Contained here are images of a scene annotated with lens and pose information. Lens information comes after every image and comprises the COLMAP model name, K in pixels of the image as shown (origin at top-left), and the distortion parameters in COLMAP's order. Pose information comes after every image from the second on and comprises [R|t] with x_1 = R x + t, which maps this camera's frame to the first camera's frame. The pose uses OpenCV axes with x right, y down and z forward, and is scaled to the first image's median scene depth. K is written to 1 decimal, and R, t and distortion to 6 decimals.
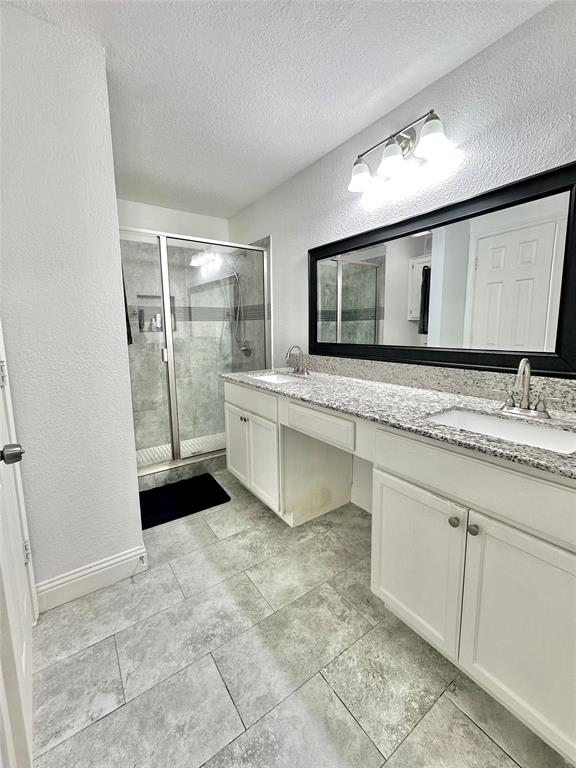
lens RADIAL K [[307.9, 0, 286.3], [0, 307.9, 376.7], [0, 0, 1]] dist [-0.009470, 0.000779]
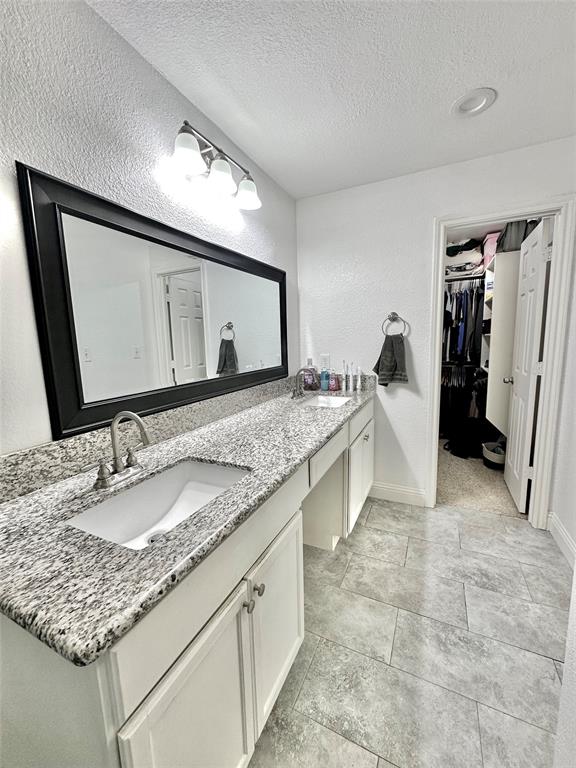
lens RADIAL K [[307.9, 0, 288.2], [0, 307.9, 387.5], [0, 0, 1]] dist [-0.009470, 0.000779]
pose [[-0.486409, -0.115254, 0.866096, -0.617741], [0.164906, 0.961336, 0.220541, -0.266354], [-0.858028, 0.250098, -0.448597, 1.425087]]
